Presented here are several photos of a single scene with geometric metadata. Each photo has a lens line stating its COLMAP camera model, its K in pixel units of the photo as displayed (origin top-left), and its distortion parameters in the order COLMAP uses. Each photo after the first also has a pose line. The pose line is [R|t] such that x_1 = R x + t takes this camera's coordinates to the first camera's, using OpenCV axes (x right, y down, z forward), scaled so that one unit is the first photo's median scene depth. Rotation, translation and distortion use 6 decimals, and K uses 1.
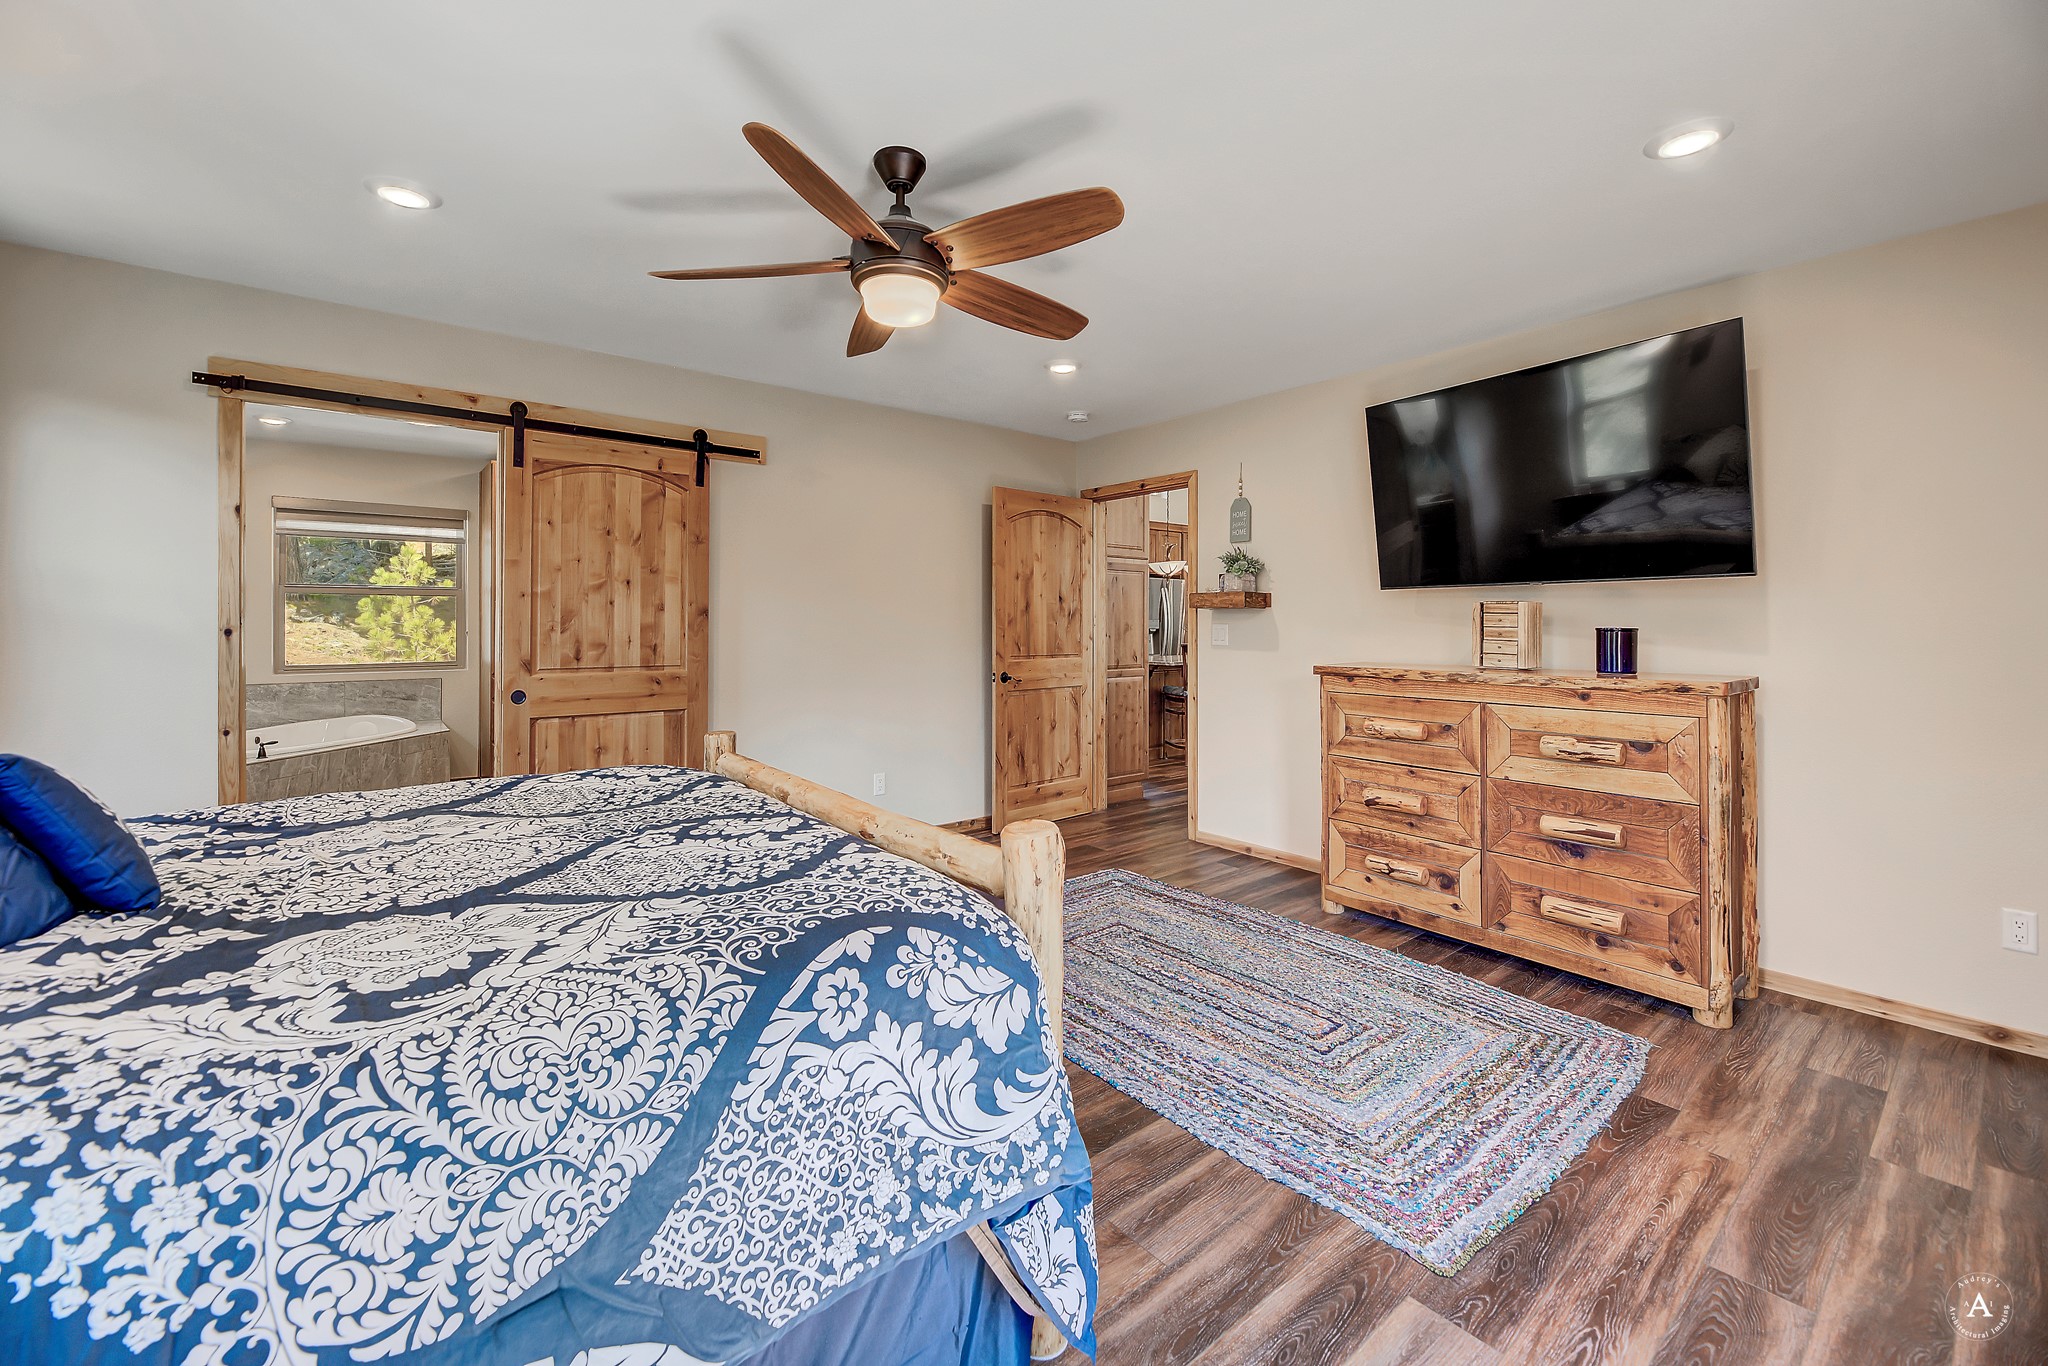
lens RADIAL K [[855.0, 0, 1020.3], [0, 855.0, 636.4], [0, 0, 1]] dist [0.001853, 0.000047]
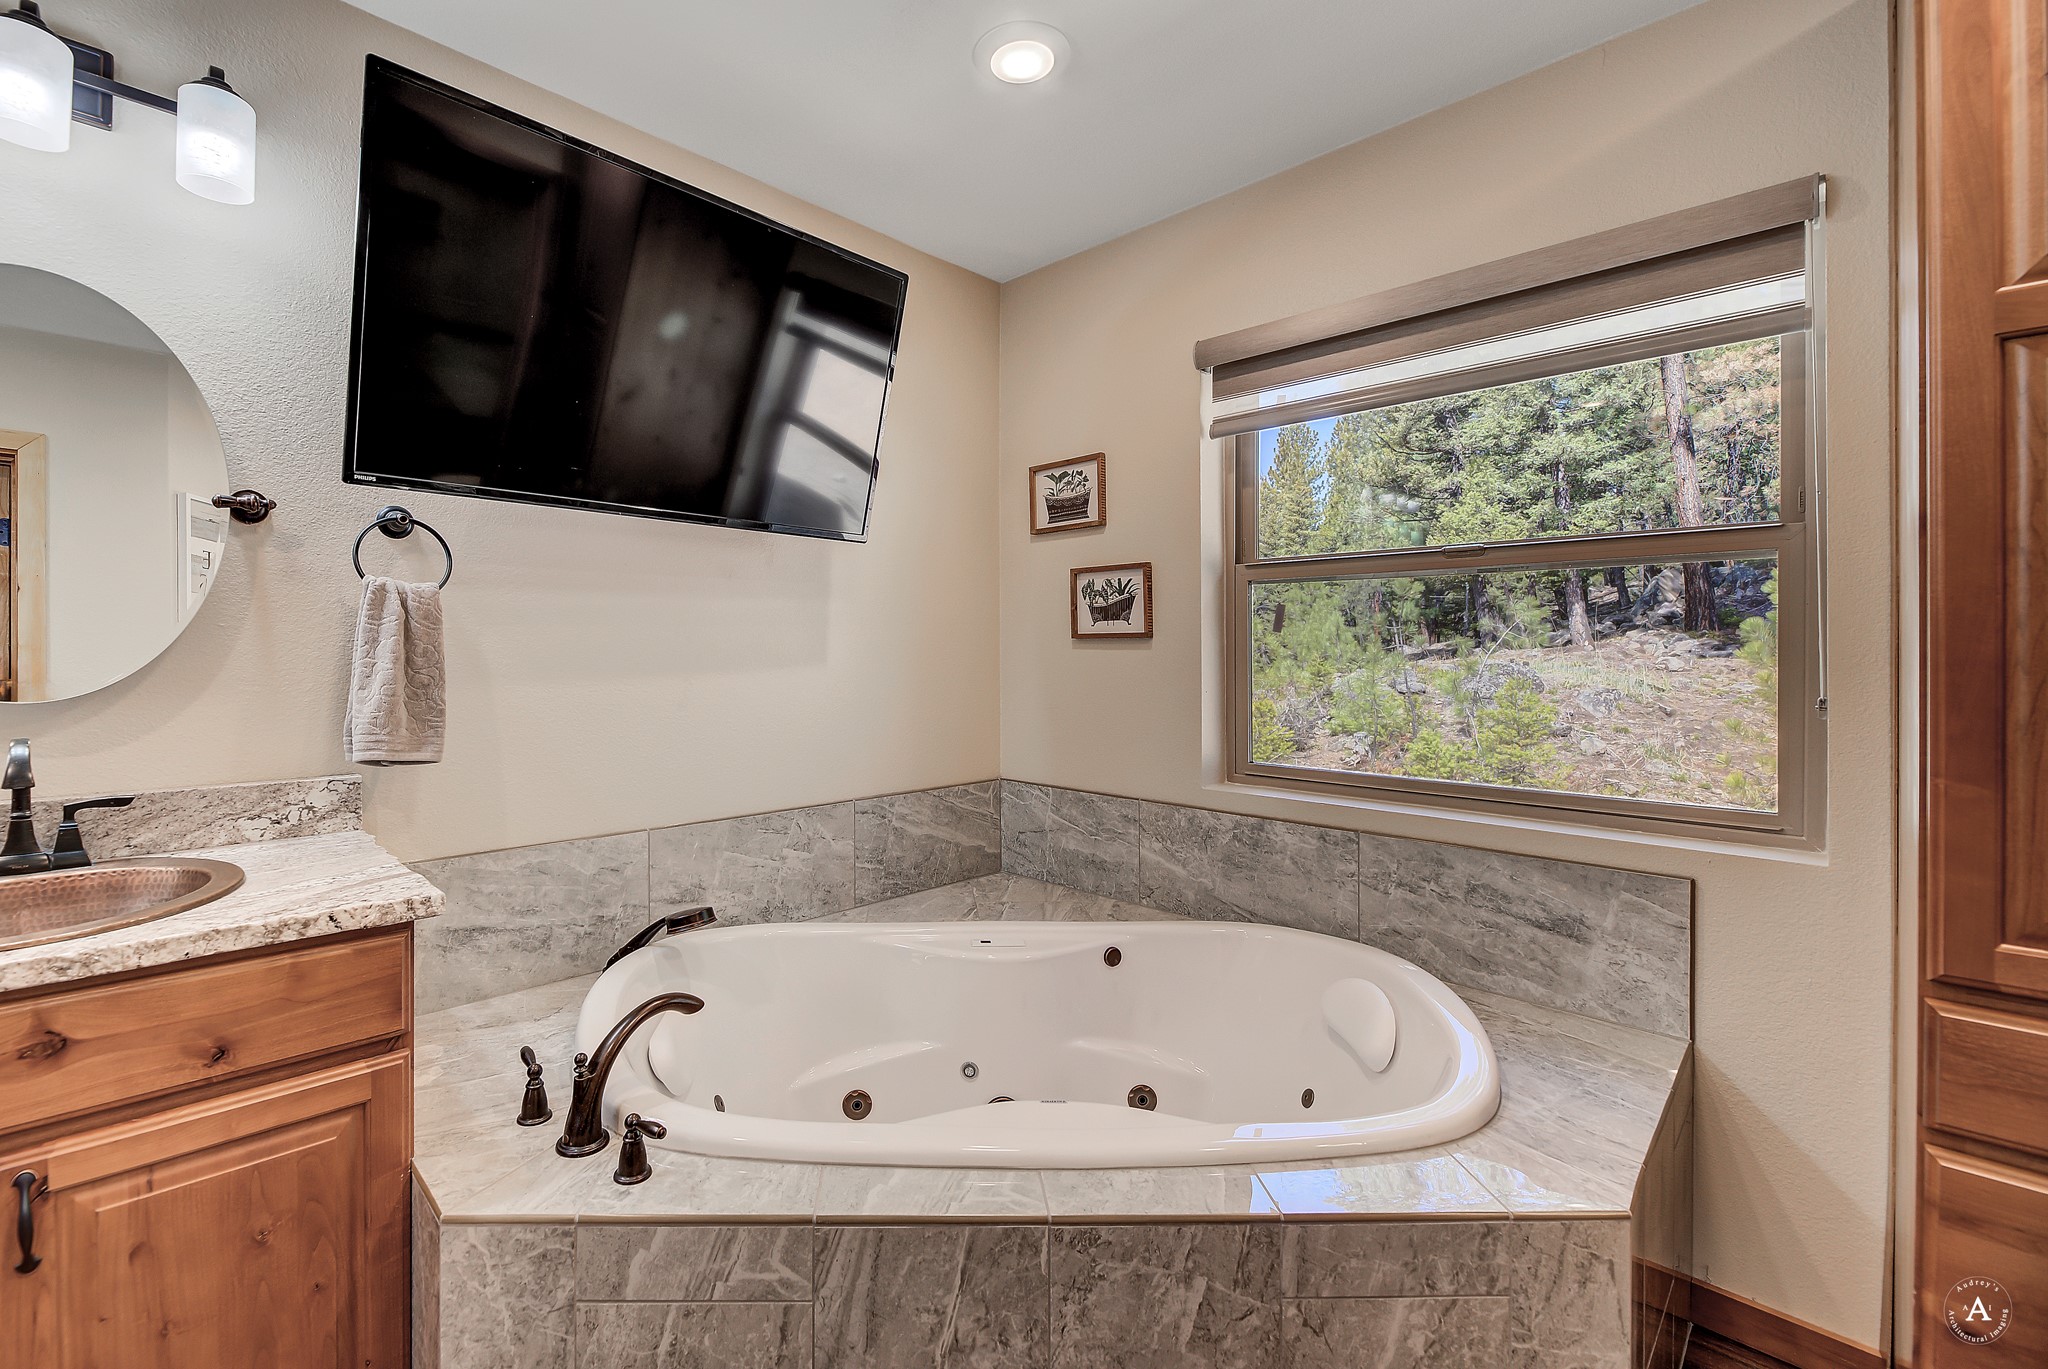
lens RADIAL K [[771.2, 0, 1019.3], [0, 771.2, 652.4], [0, 0, 1]] dist [-0.002599, -0.000330]
pose [[0.065444, -0.009904, -0.997807, -0.439214], [-0.018919, 0.999759, -0.011164, -0.007486], [0.997677, 0.019608, 0.065241, 0.739942]]
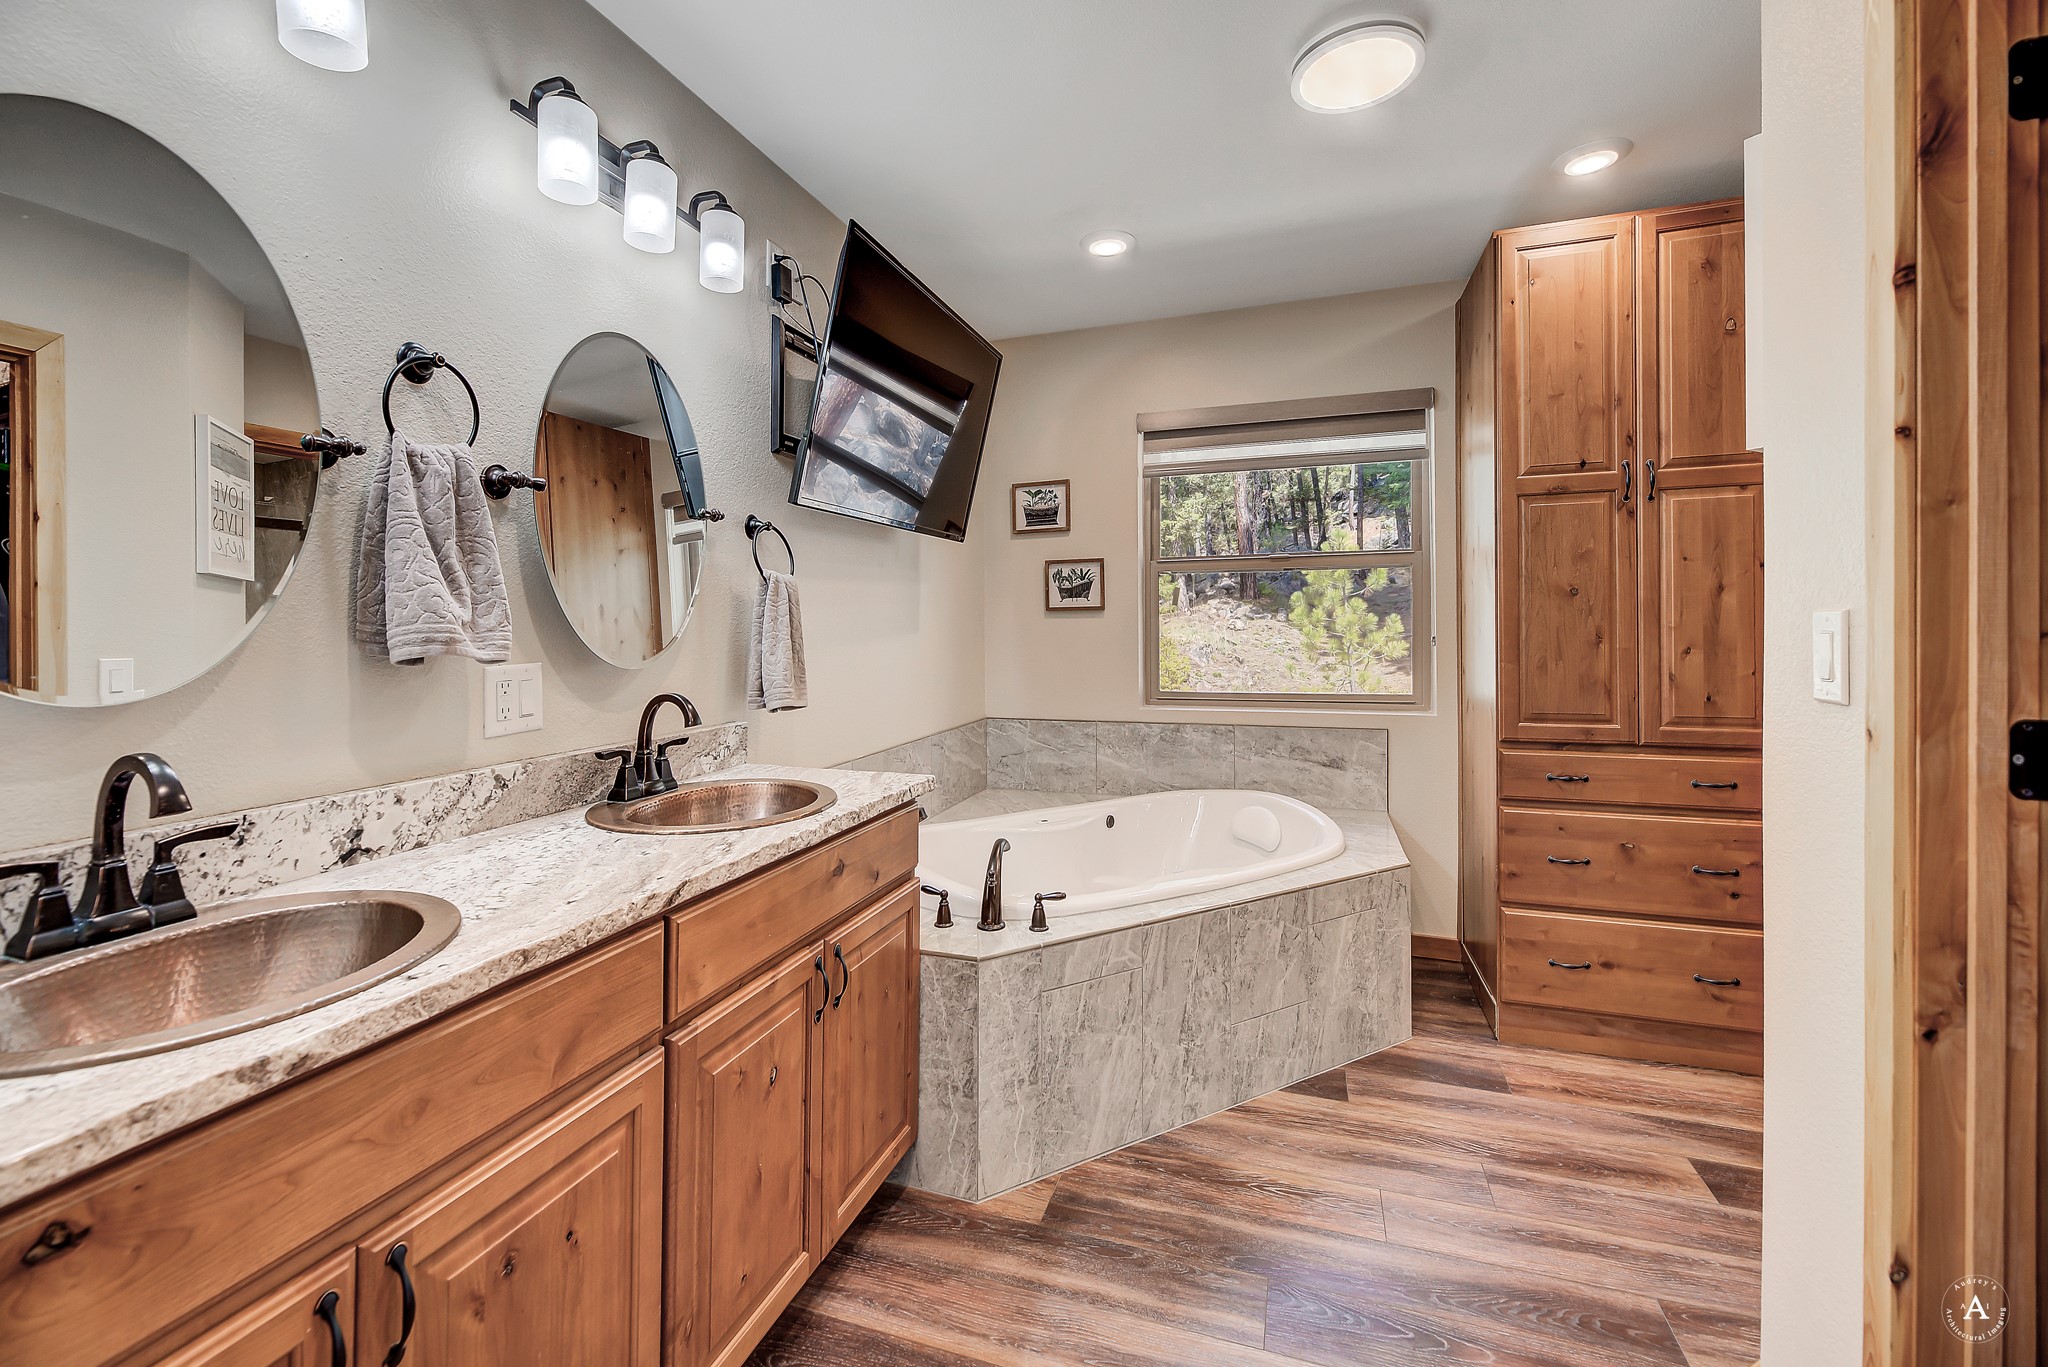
lens RADIAL K [[855.0, 0, 1020.3], [0, 855.0, 636.9], [0, 0, 1]] dist [0.001853, 0.000047]
pose [[0.554440, -0.000856, -0.832223, -0.363632], [0.005350, 0.999982, 0.002536, -0.003900], [0.832206, -0.005858, 0.554435, 0.520568]]
